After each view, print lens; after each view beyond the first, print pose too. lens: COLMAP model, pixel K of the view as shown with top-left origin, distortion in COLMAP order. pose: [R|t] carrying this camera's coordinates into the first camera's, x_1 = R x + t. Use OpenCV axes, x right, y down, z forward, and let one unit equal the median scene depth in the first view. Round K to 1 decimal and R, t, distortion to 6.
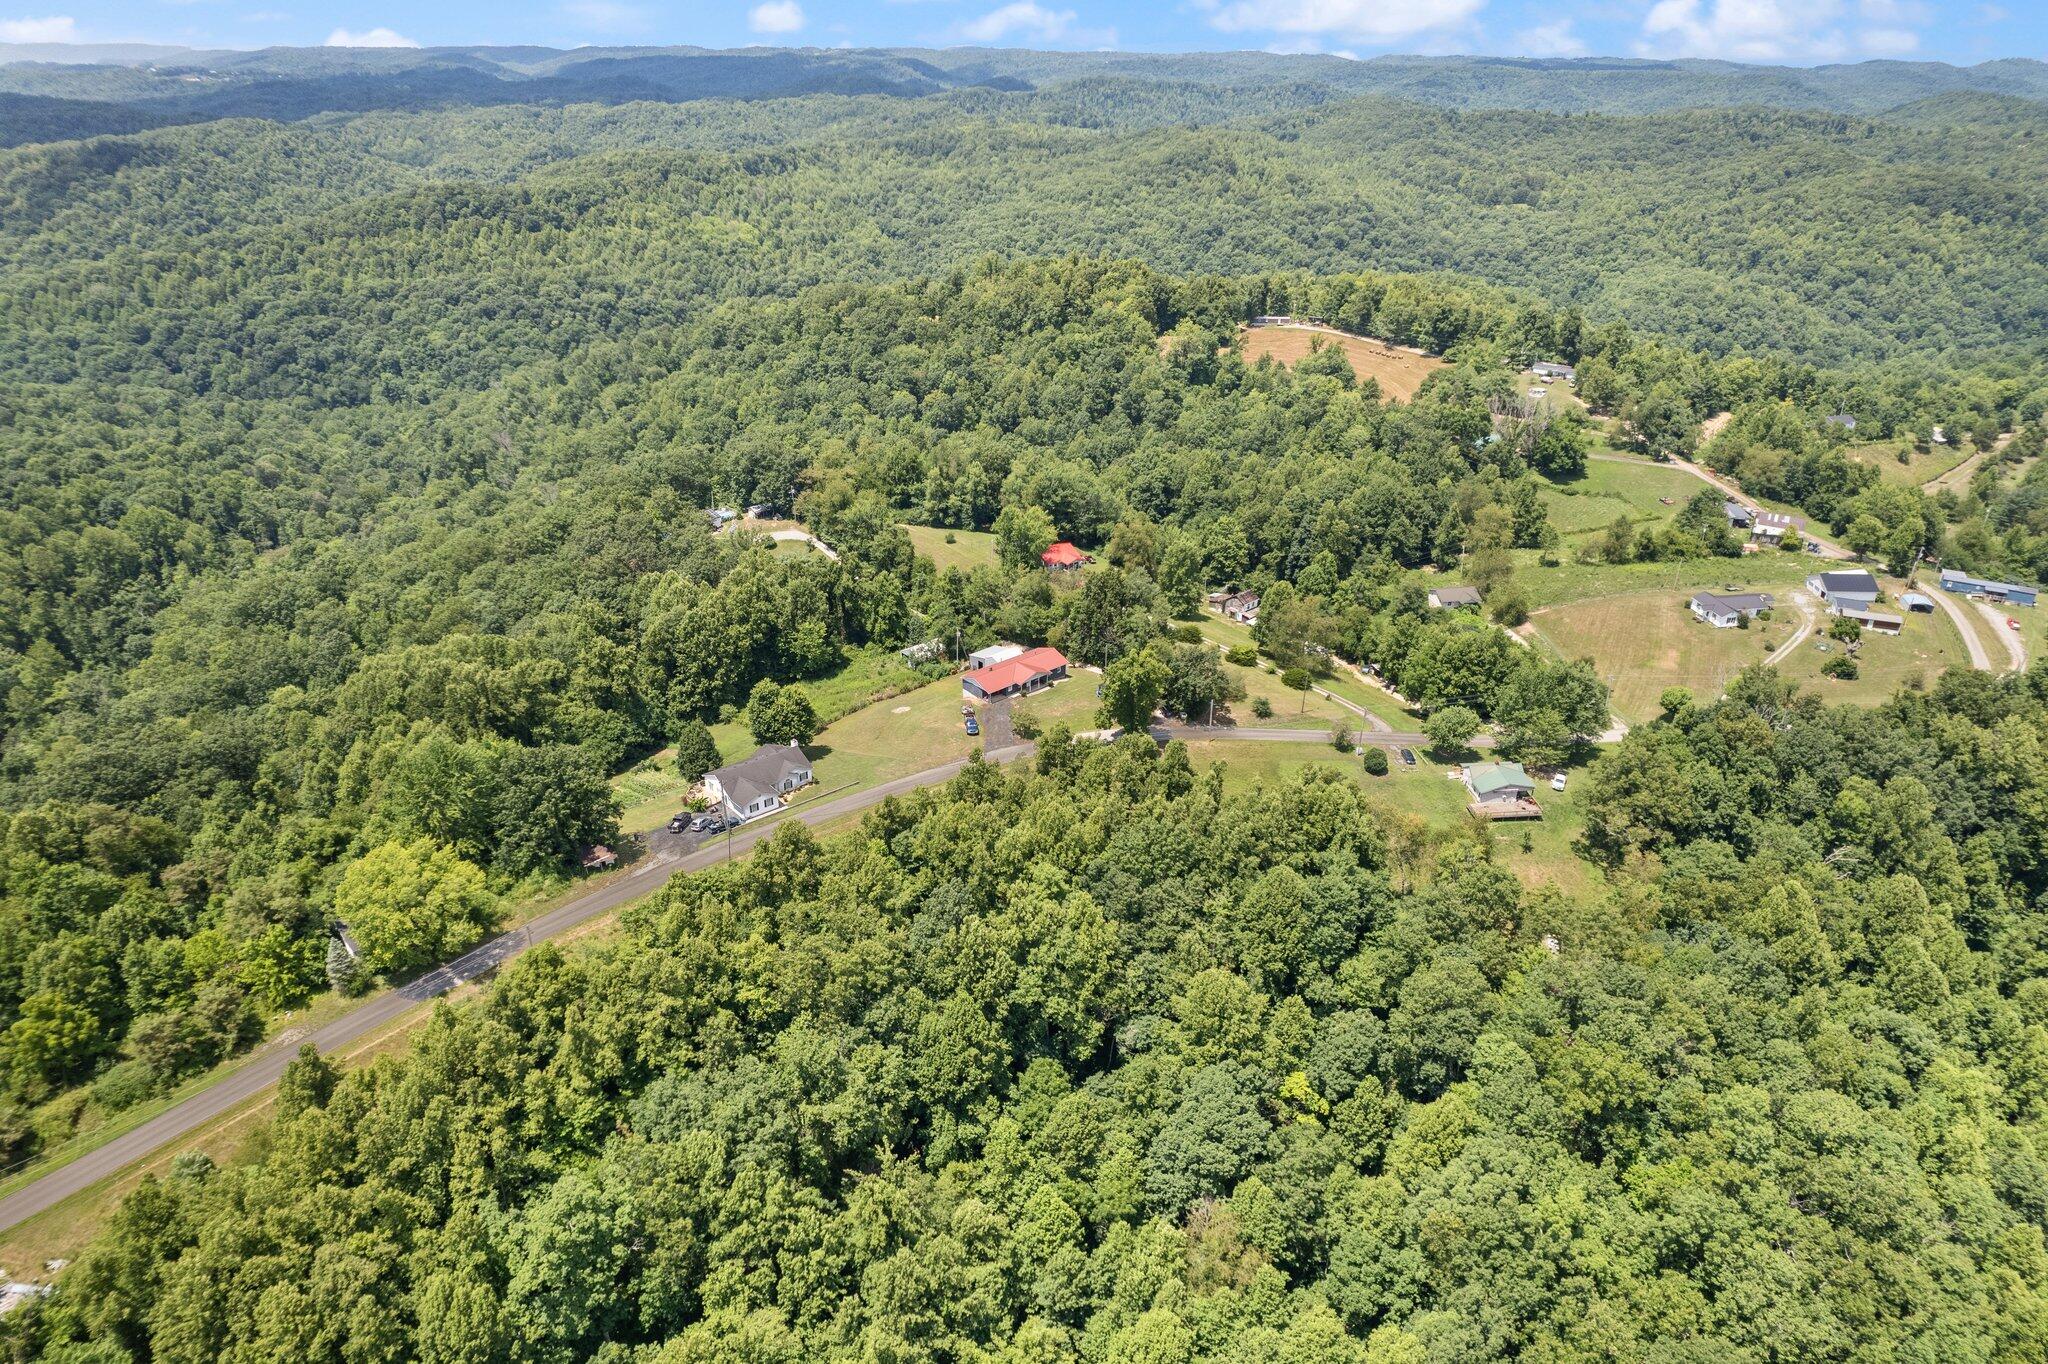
lens RADIAL K [[1336.4, 0, 1025.4], [0, 1336.4, 691.0], [0, 0, 1]] dist [-0.093157, 0.088441]
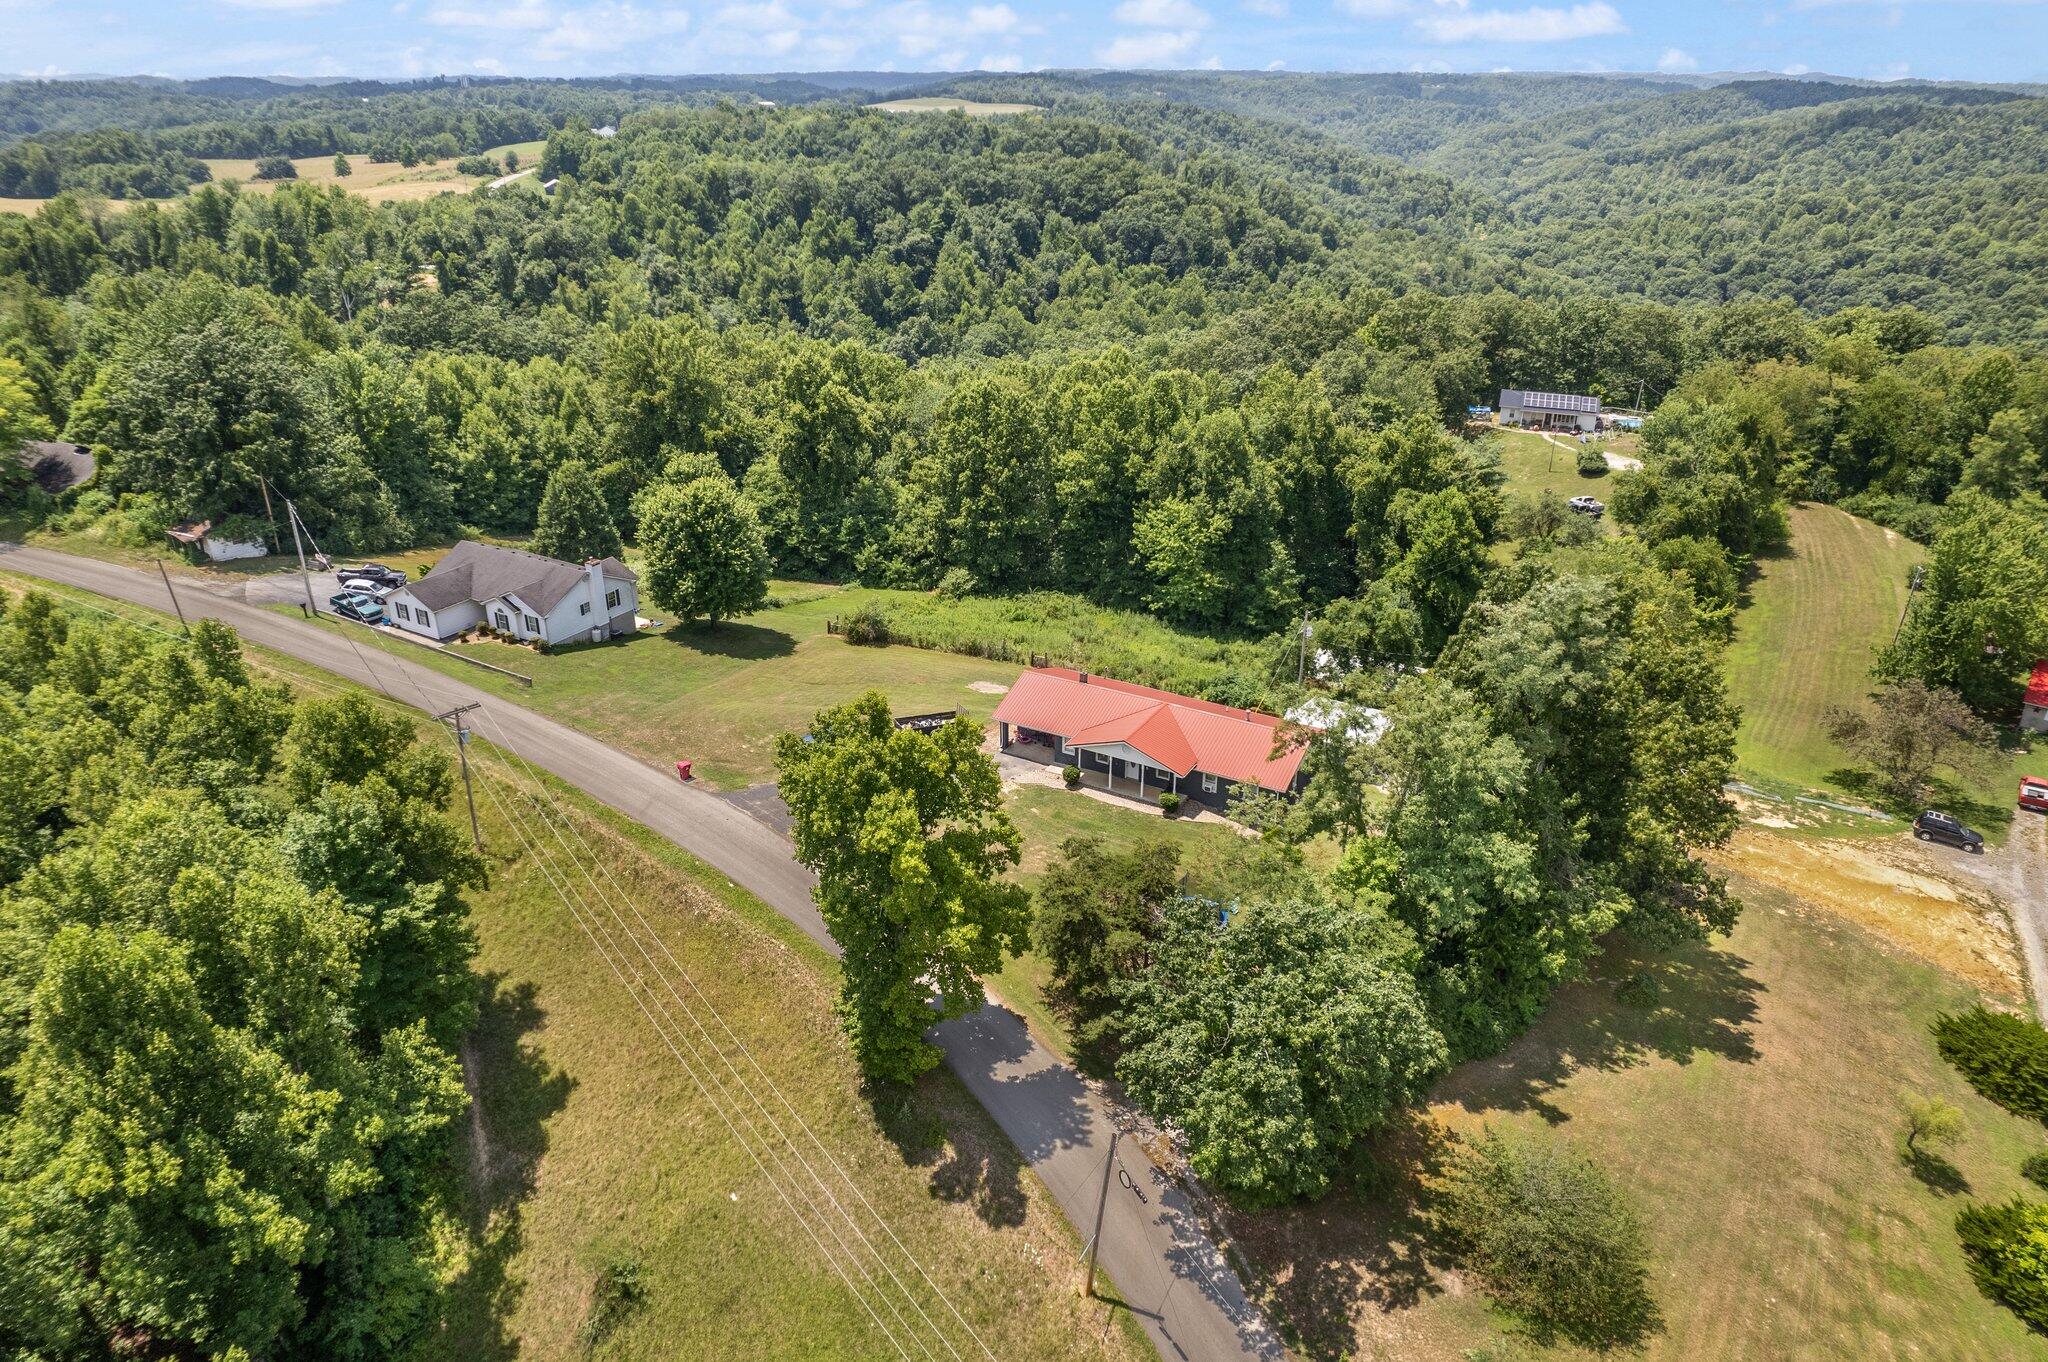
lens RADIAL K [[1336.4, 0, 1025.4], [0, 1336.4, 690.0], [0, 0, 1]] dist [-0.093157, 0.088441]
pose [[0.332654, 0.399926, -0.854050, 0.135983], [-0.421018, 0.873345, 0.244975, -0.047074], [0.843851, 0.278079, 0.458898, 0.421150]]
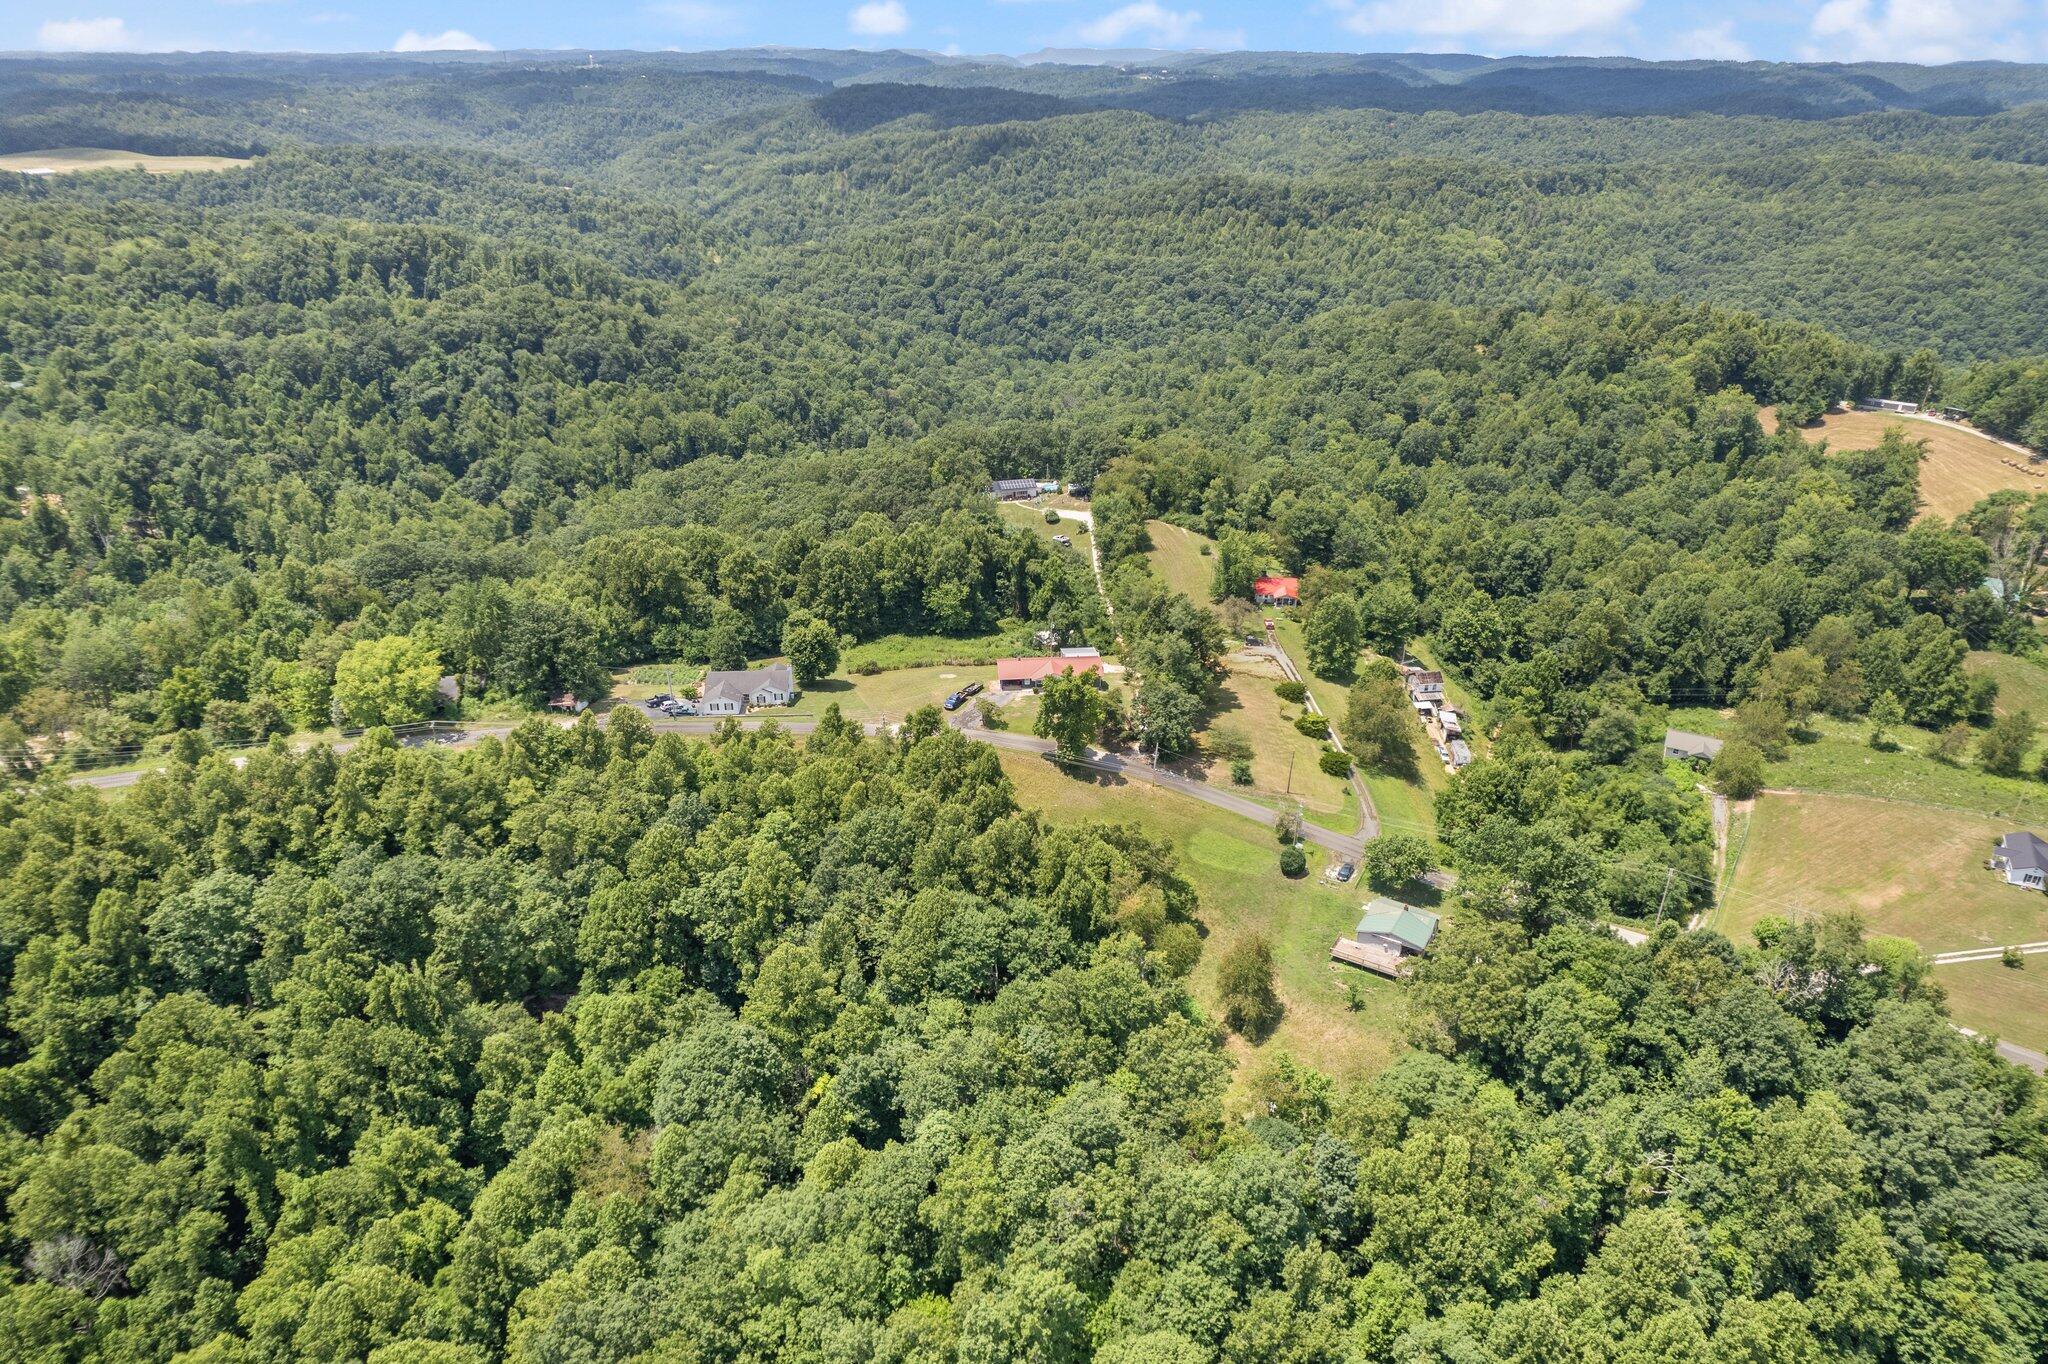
lens RADIAL K [[1336.4, 0, 1025.4], [0, 1336.4, 691.0], [0, 0, 1]] dist [-0.093157, 0.088441]
pose [[0.805728, 0.262219, -0.531078, 0.267251], [-0.265250, 0.961465, 0.072296, -0.034535], [0.529570, 0.082617, 0.844233, 0.072991]]
